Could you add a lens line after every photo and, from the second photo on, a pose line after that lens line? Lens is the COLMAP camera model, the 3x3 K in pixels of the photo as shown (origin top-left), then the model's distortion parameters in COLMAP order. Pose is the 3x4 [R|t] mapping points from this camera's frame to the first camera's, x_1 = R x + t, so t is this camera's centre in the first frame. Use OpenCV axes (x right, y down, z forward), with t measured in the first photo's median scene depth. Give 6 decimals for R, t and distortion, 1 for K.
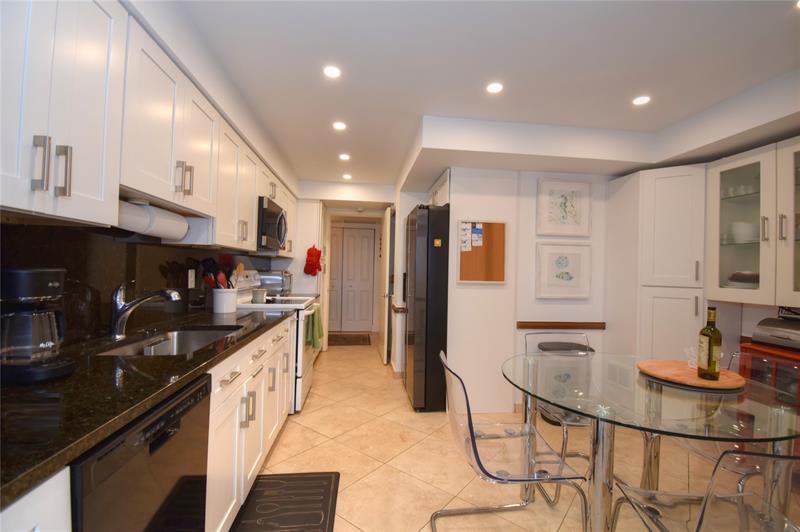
lens RADIAL K [[364.4, 0, 416.1], [0, 364.4, 263.5], [0, 0, 1]] dist [-0.004743, -0.009659]
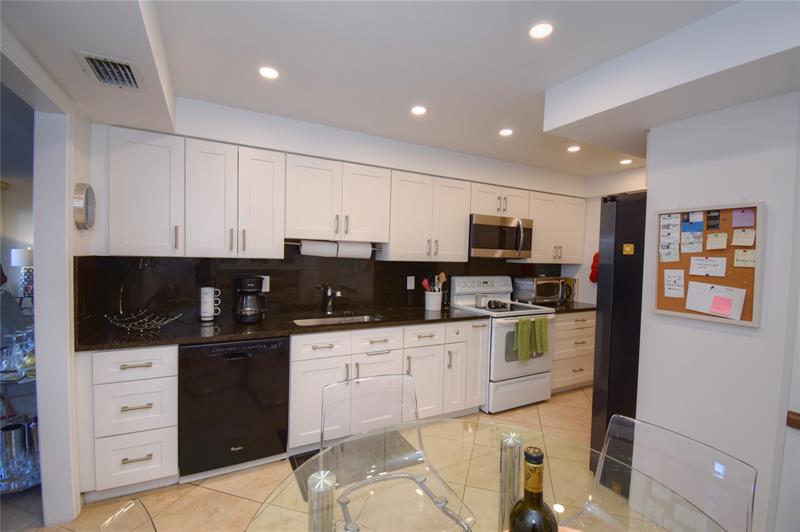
lens RADIAL K [[364.4, 0, 396.9], [0, 364.4, 269.5], [0, 0, 1]] dist [-0.004743, -0.009659]
pose [[0.329370, 0.024176, -0.943891, 0.543672], [-0.002706, 0.999692, 0.024661, -0.034268], [0.944197, -0.005569, 0.329334, 0.369729]]
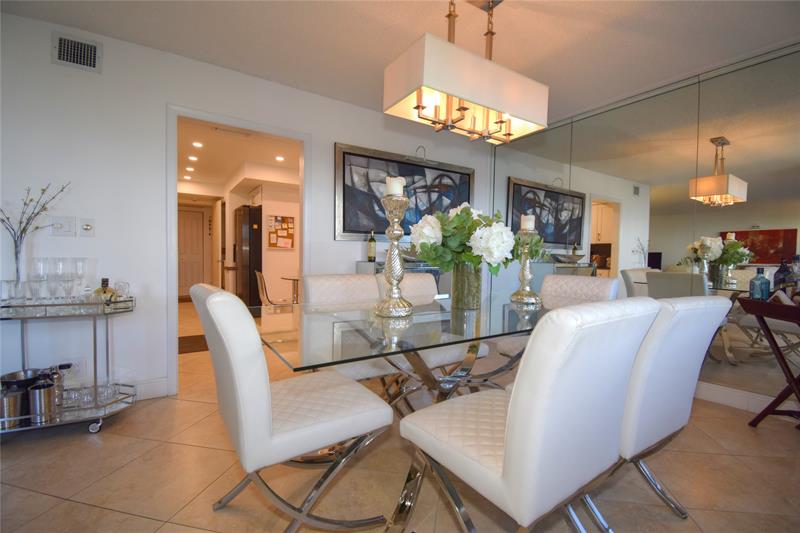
lens RADIAL K [[364.4, 0, 416.3], [0, 364.4, 270.0], [0, 0, 1]] dist [-0.004743, -0.009659]
pose [[0.899280, -0.021045, 0.436867, -0.015337], [-0.007619, 0.997936, 0.063757, 0.037316], [-0.437307, -0.060664, 0.897264, -0.992362]]
